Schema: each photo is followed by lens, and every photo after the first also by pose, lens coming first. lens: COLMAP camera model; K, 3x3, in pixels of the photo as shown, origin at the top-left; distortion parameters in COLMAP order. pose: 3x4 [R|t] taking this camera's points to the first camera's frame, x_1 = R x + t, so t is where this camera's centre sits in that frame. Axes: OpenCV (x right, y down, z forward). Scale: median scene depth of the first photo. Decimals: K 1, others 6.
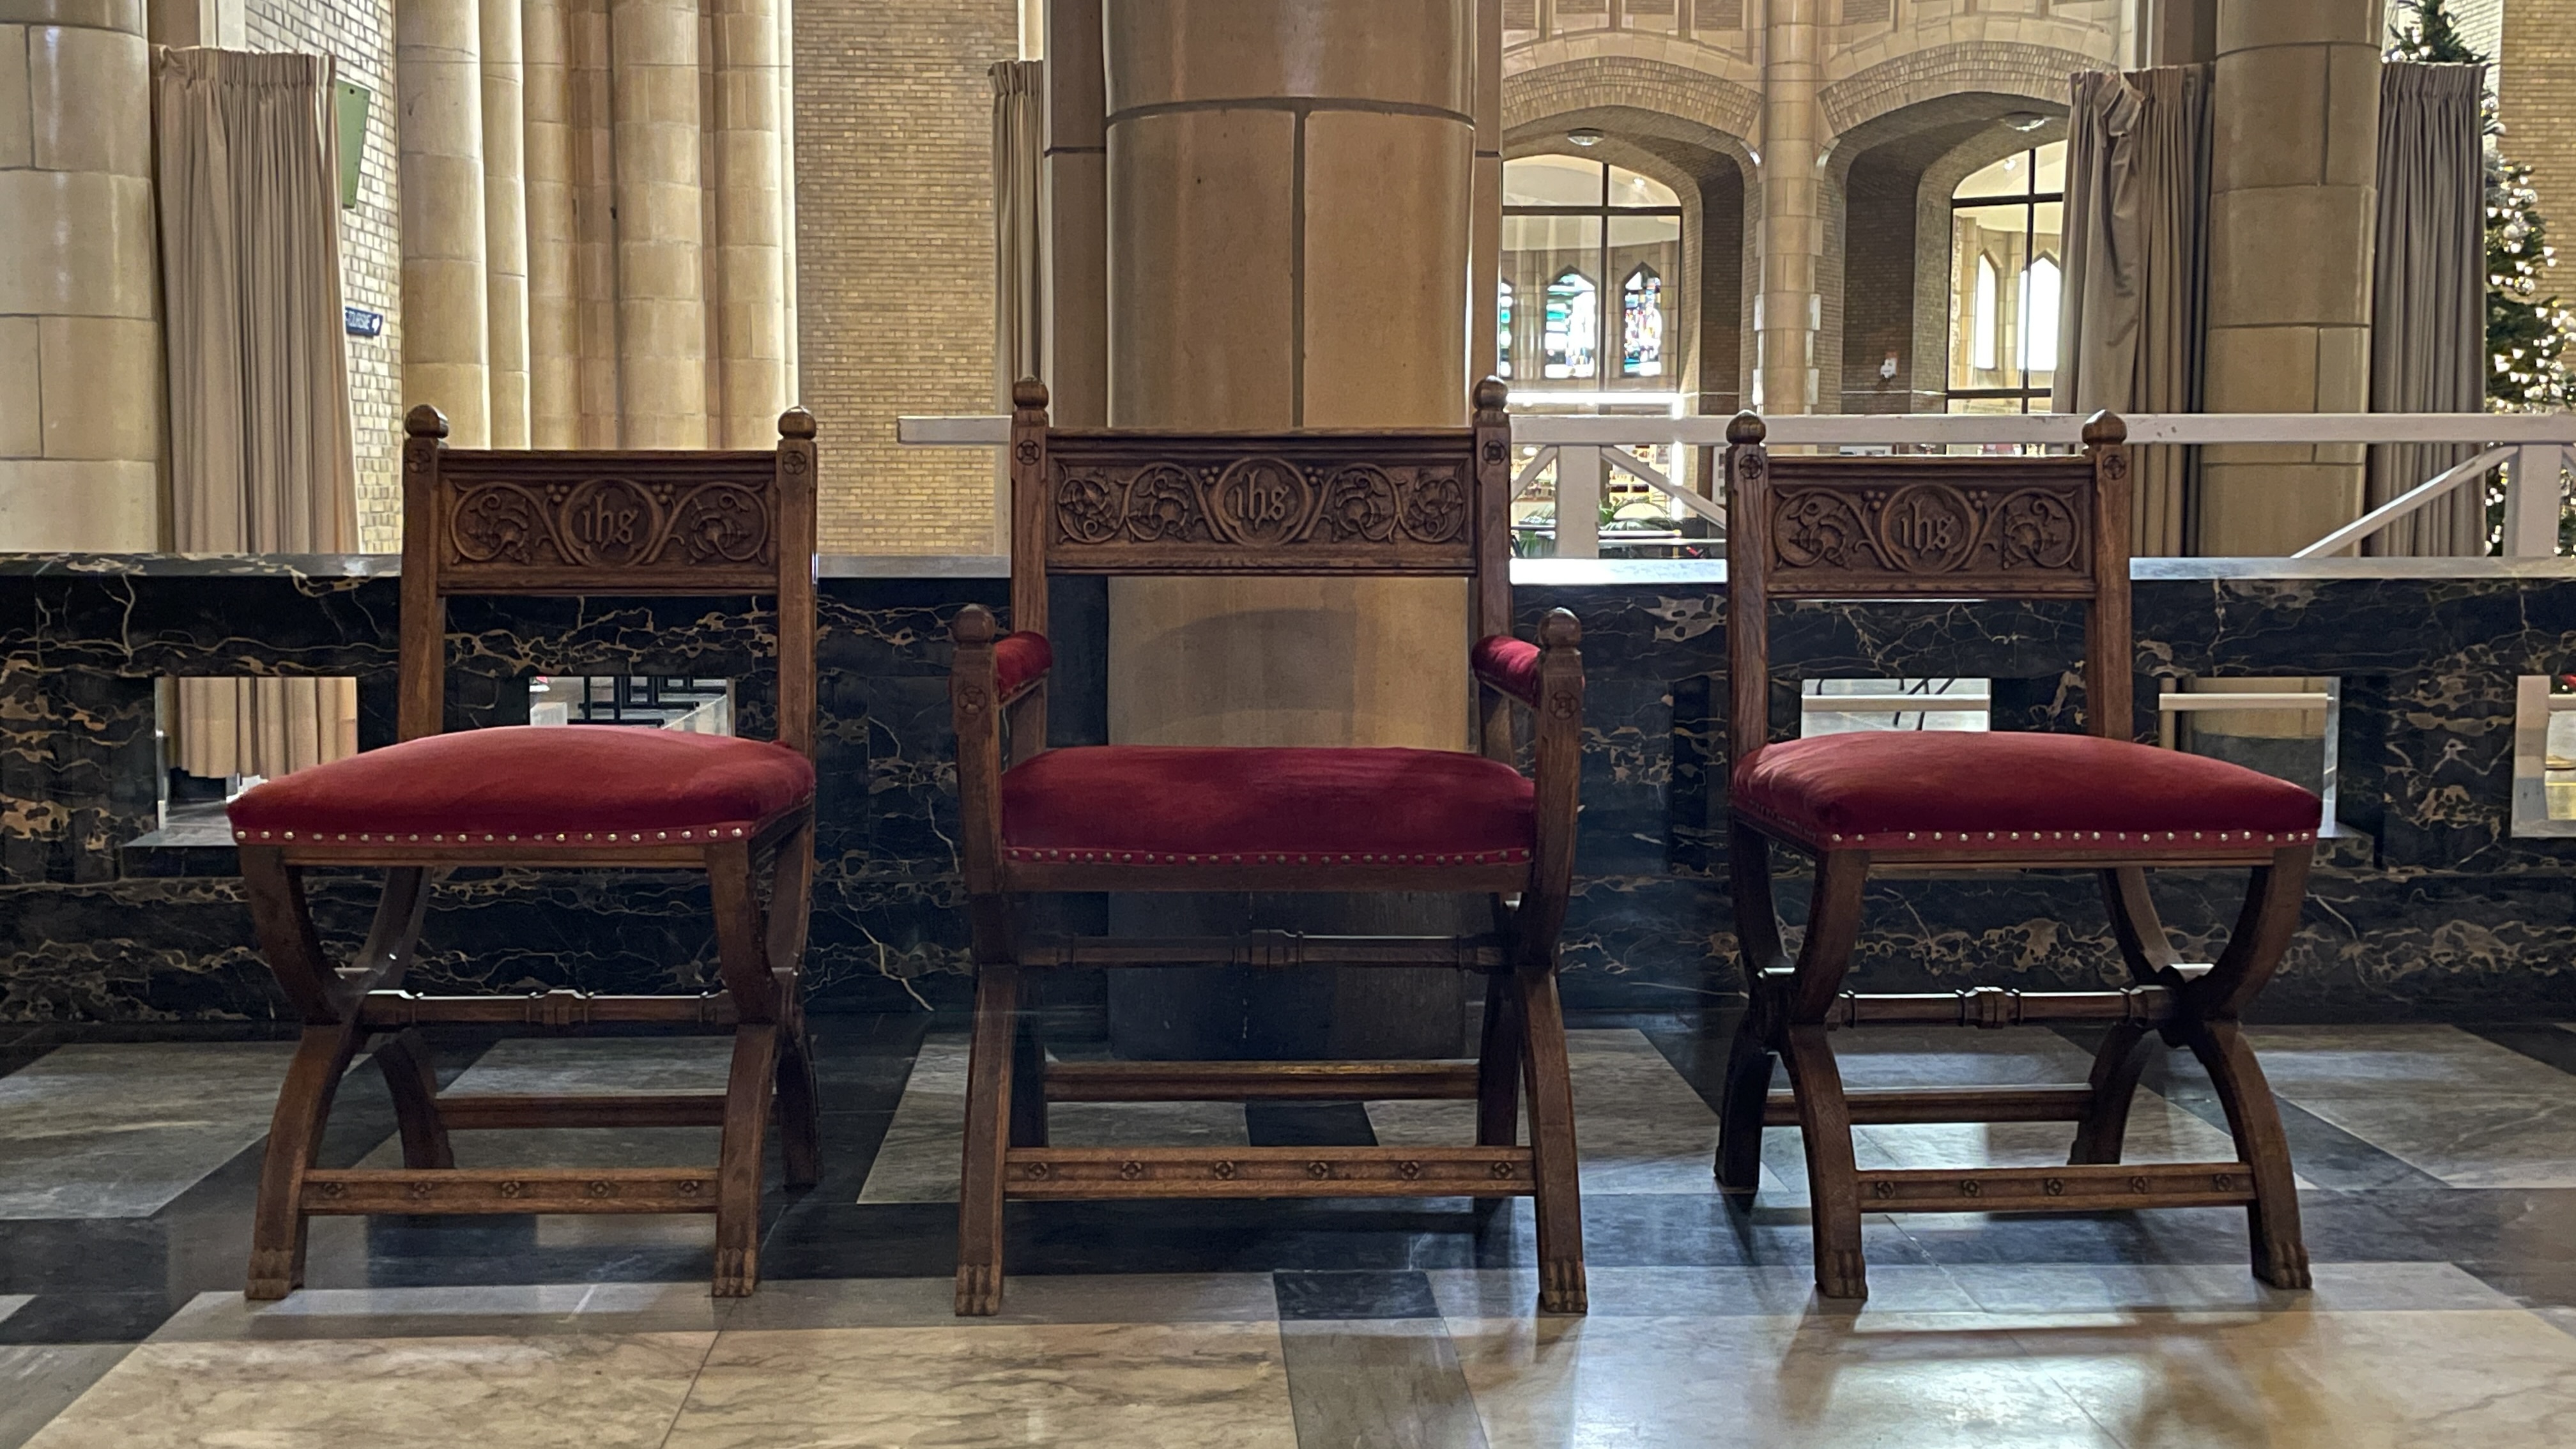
lens RADIAL K [[2848.3, 0, 1282.9], [0, 2848.3, 723.0], [0, 0, 1]] dist [0.061337, 0.000000]
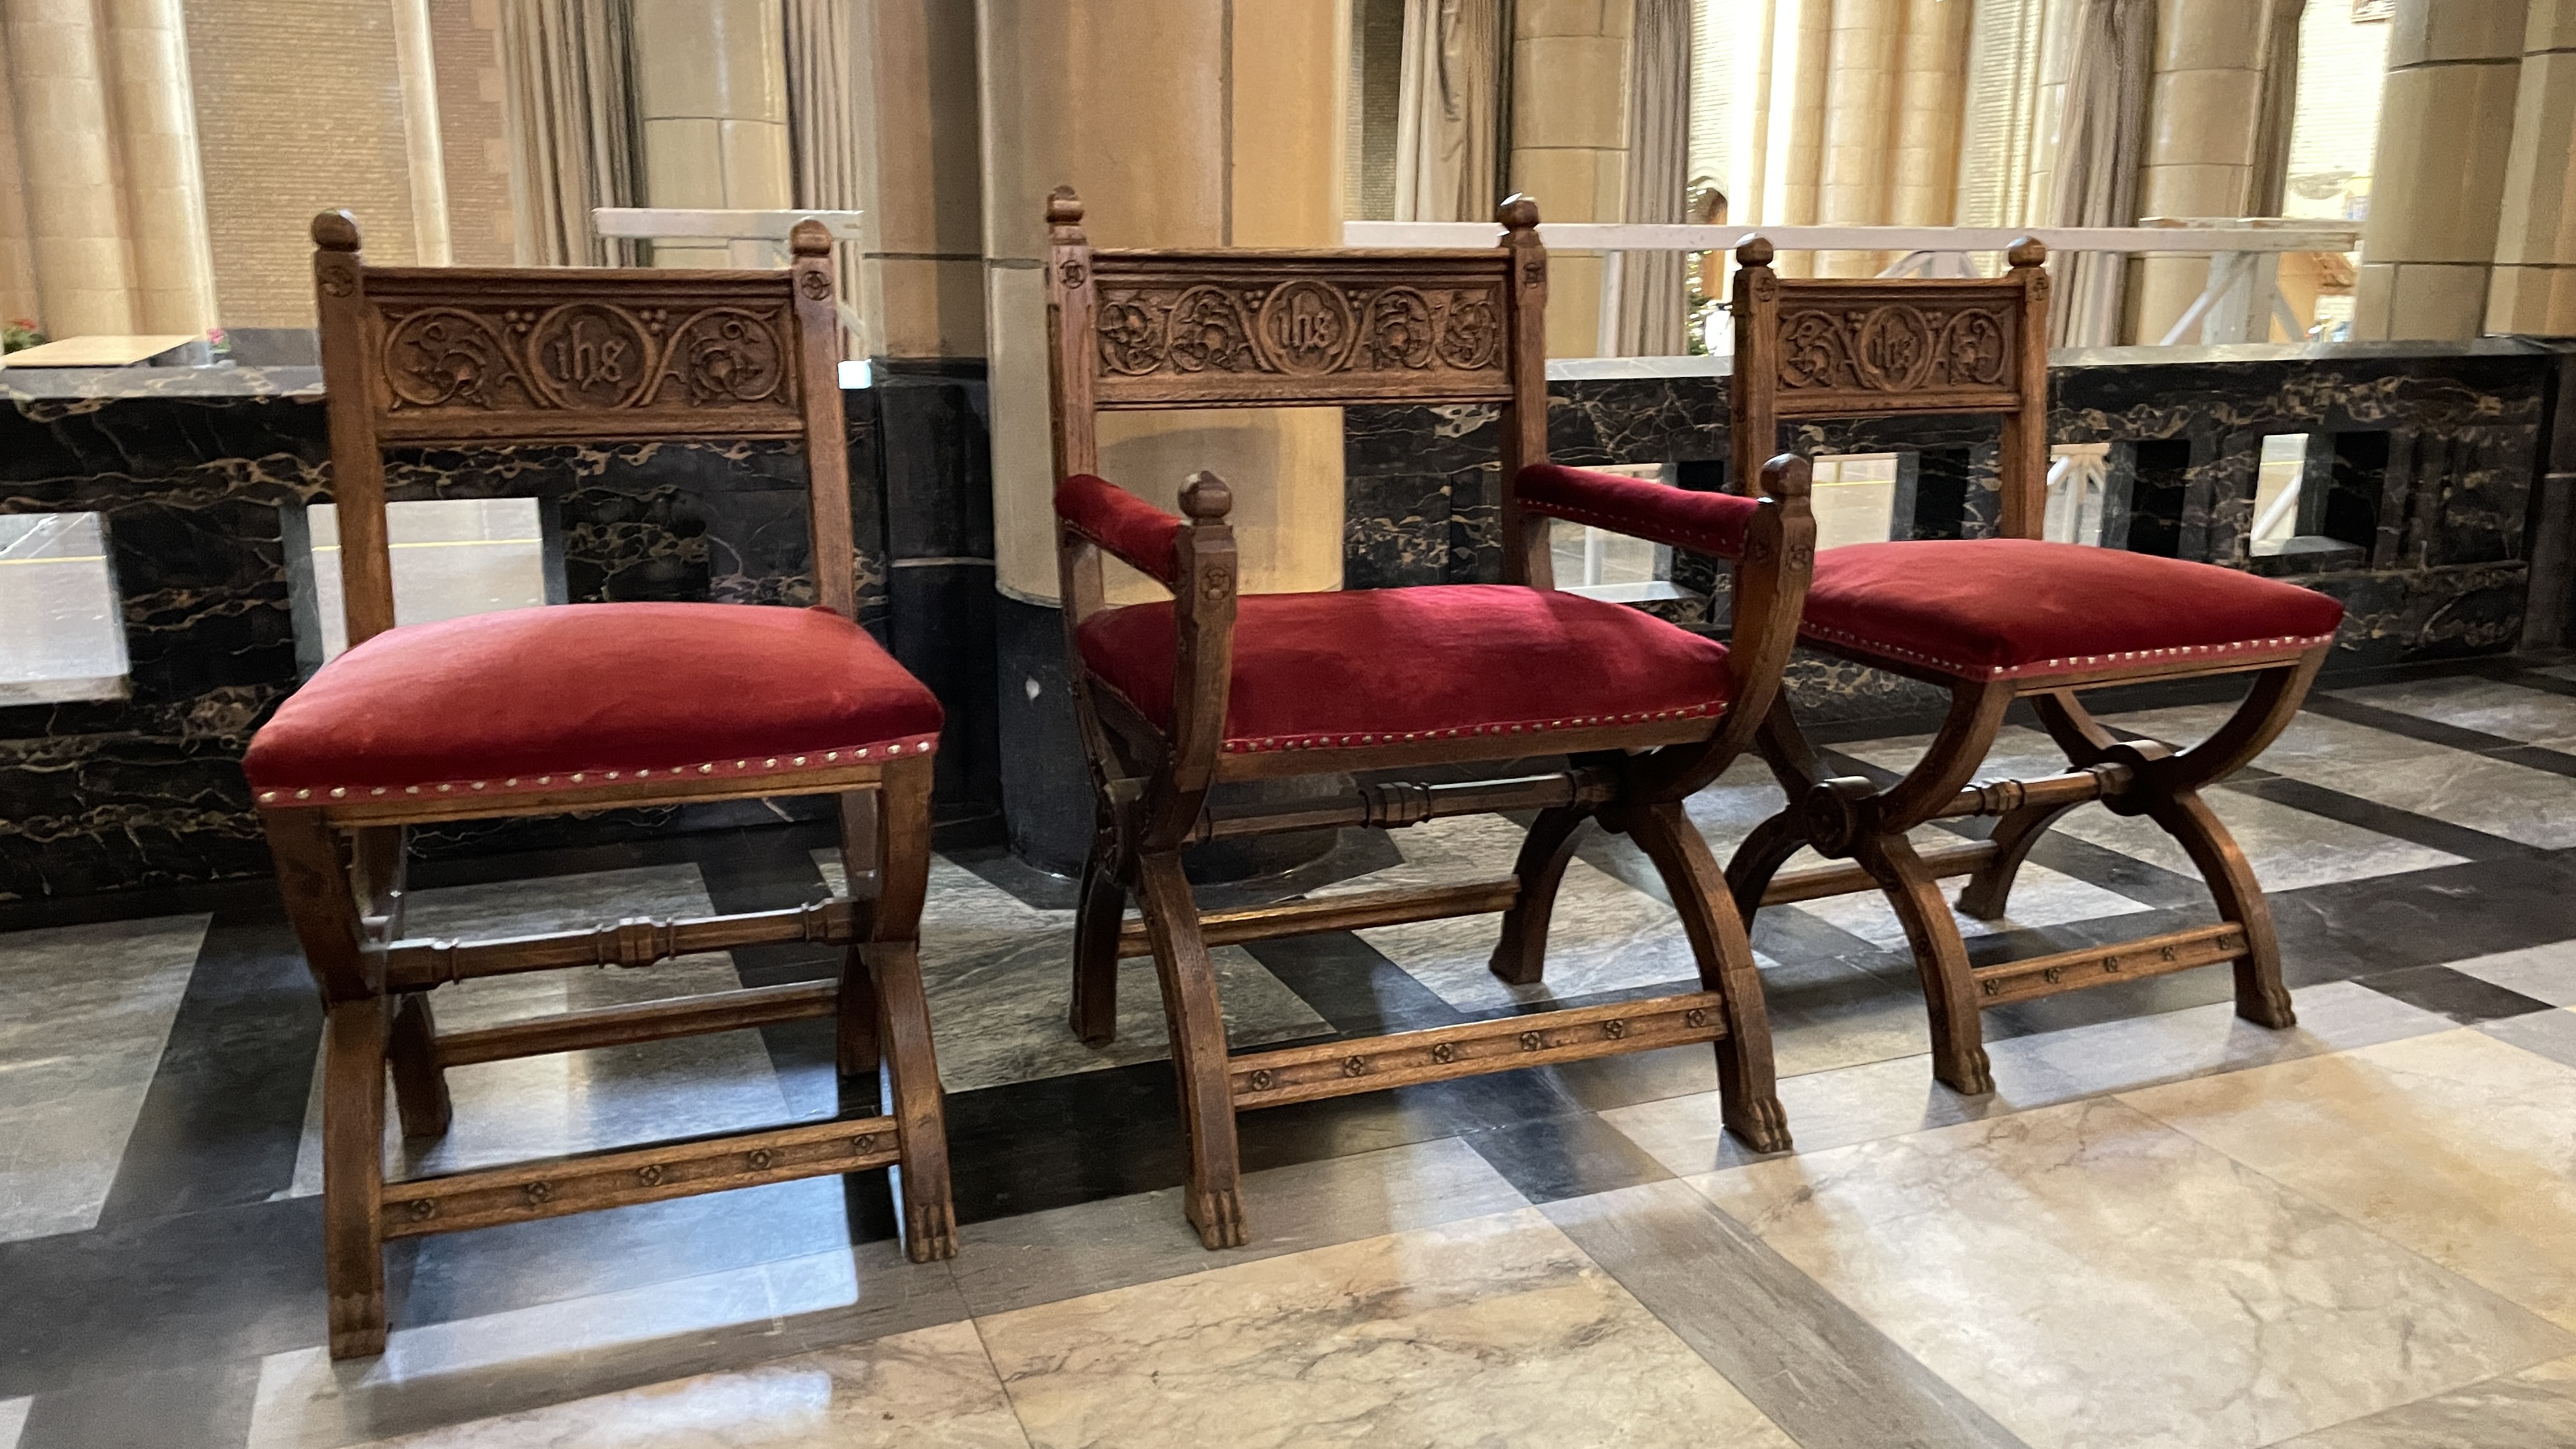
lens RADIAL K [[2033.6, 0, 1354.5], [0, 2033.6, 777.7], [0, 0, 1]] dist [0.074547, -0.077621]
pose [[0.938519, -0.080260, 0.335769, -0.235038], [0.023253, 0.985088, 0.170474, -0.045326], [-0.344445, -0.152186, 0.926389, 0.335315]]
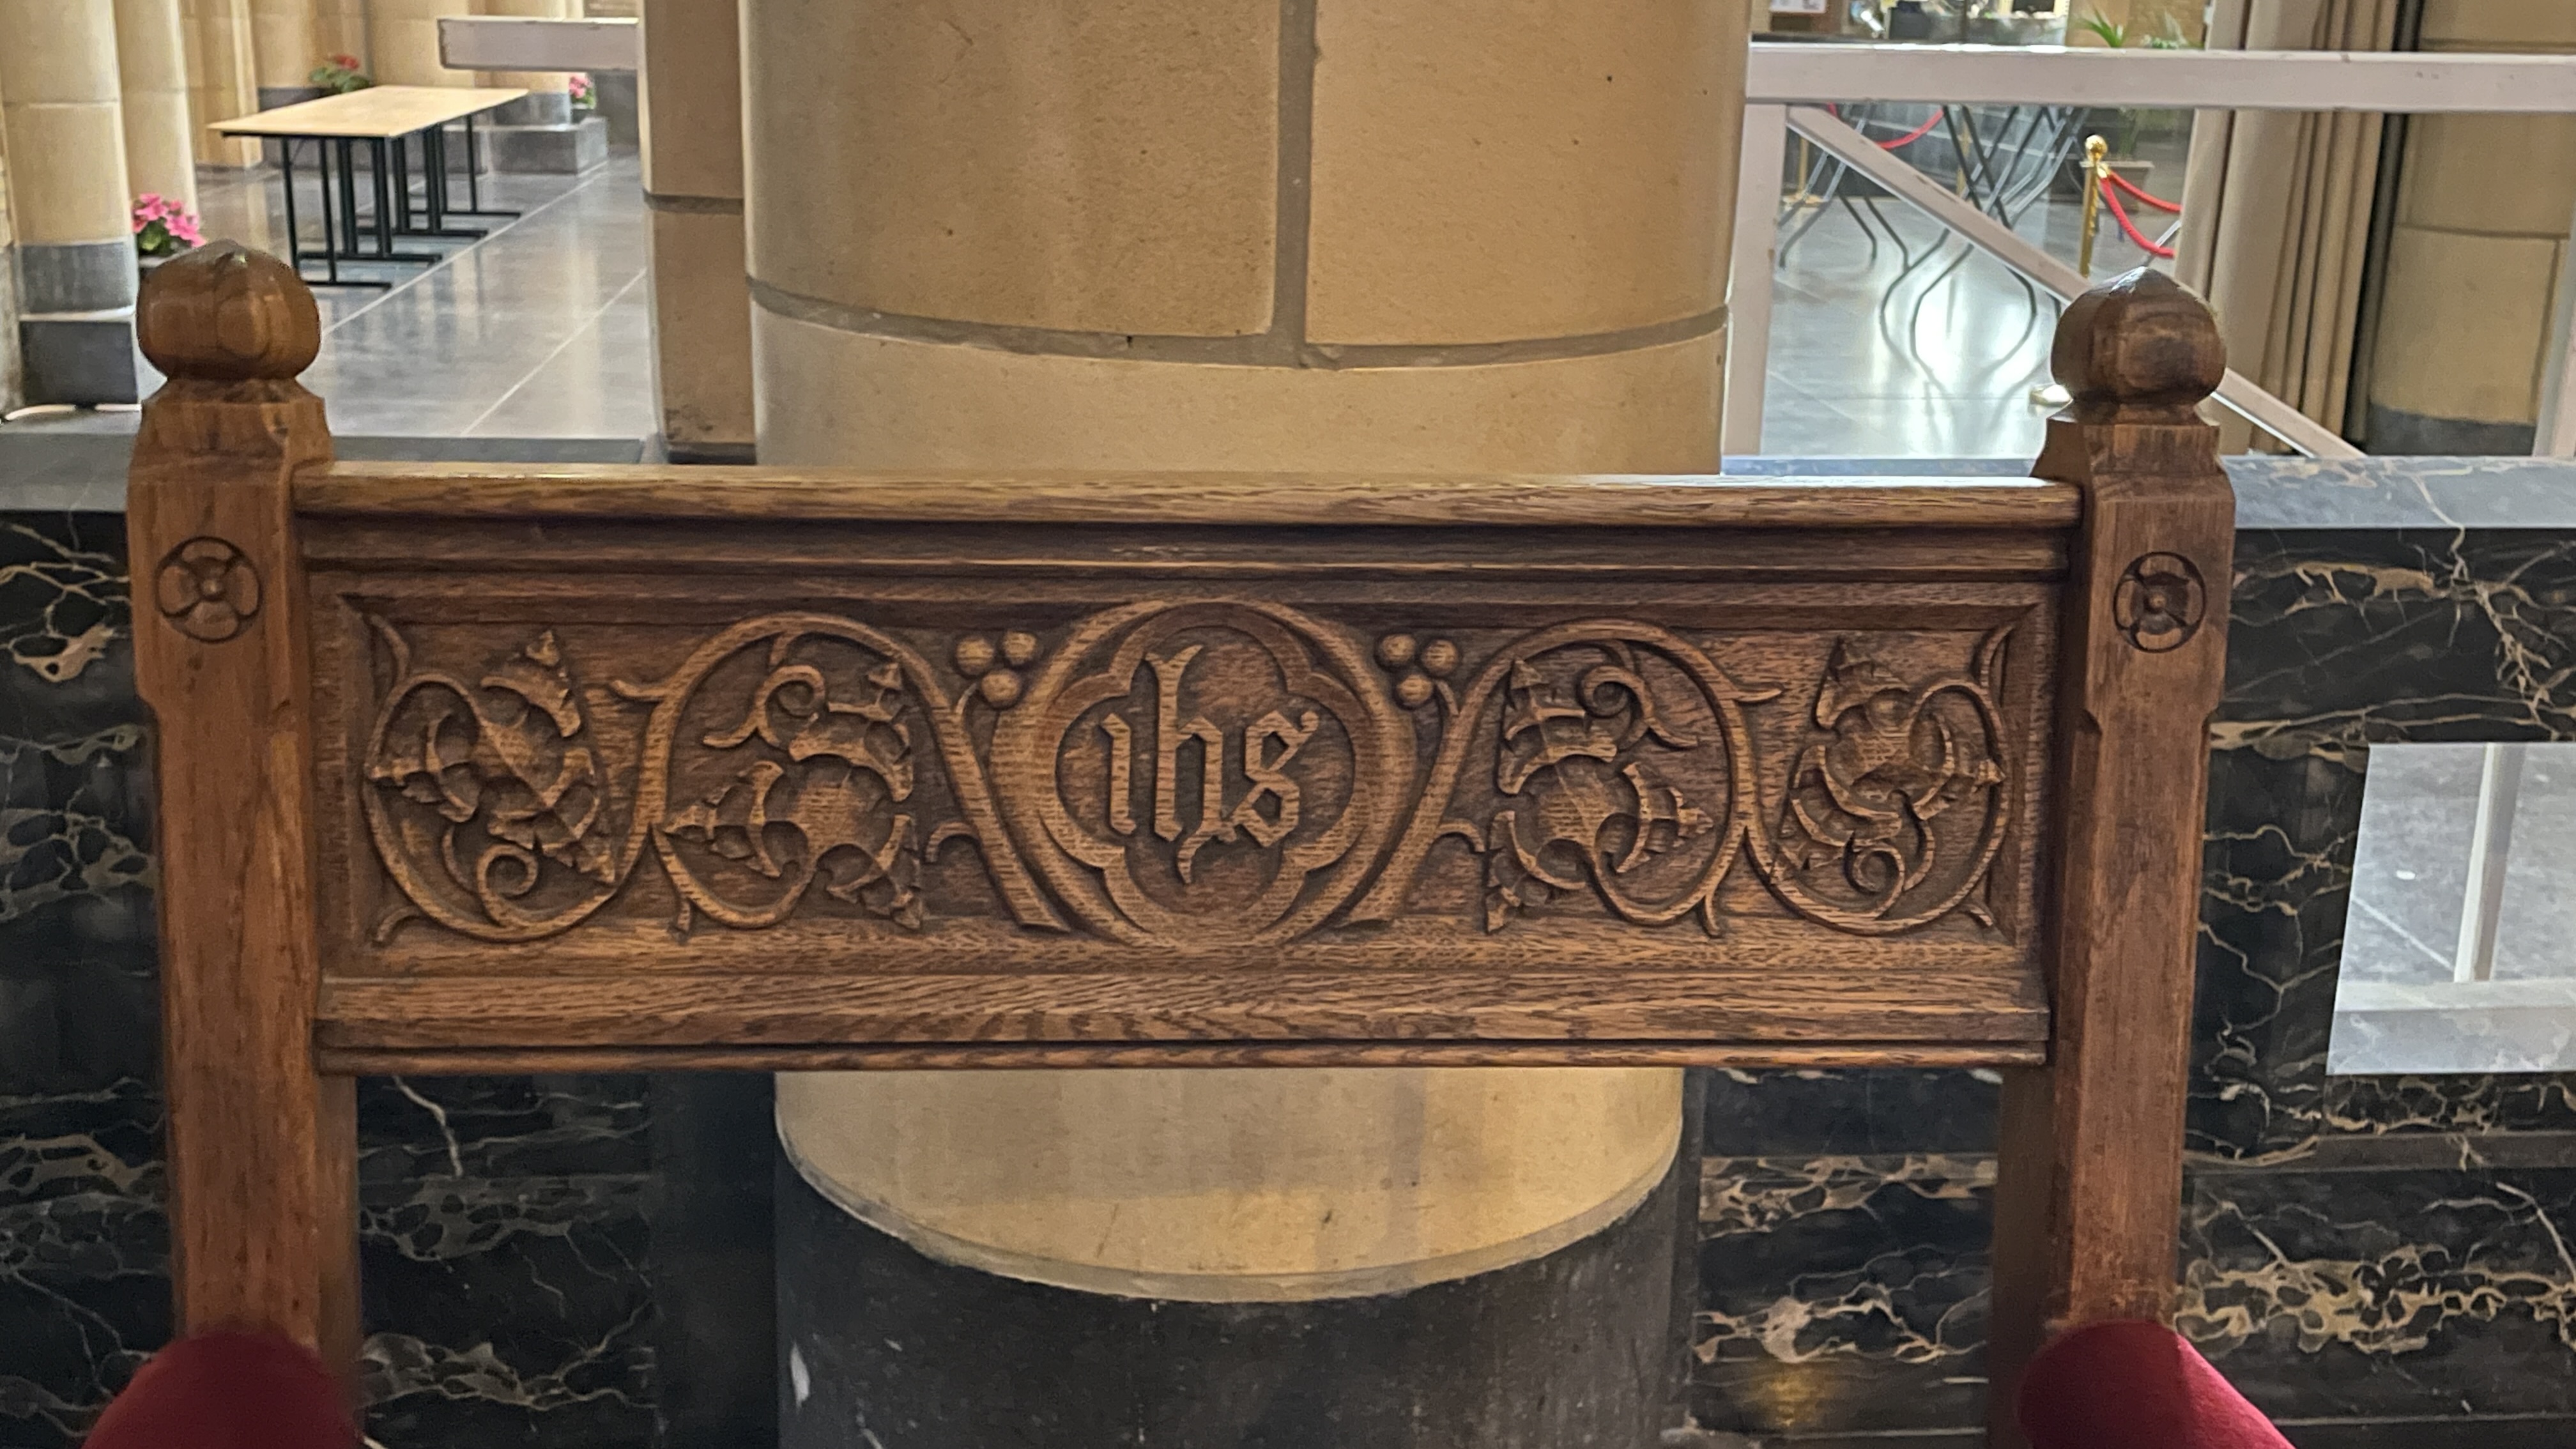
lens RADIAL K [[2848.3, 0, 1310.5], [0, 2848.3, 777.1], [0, 0, 1]] dist [0.061337, 0.000000]
pose [[0.998281, 0.007623, 0.058117, -0.012897], [-0.018799, 0.980769, 0.194265, -0.125866], [-0.055519, -0.195024, 0.979226, 0.755493]]
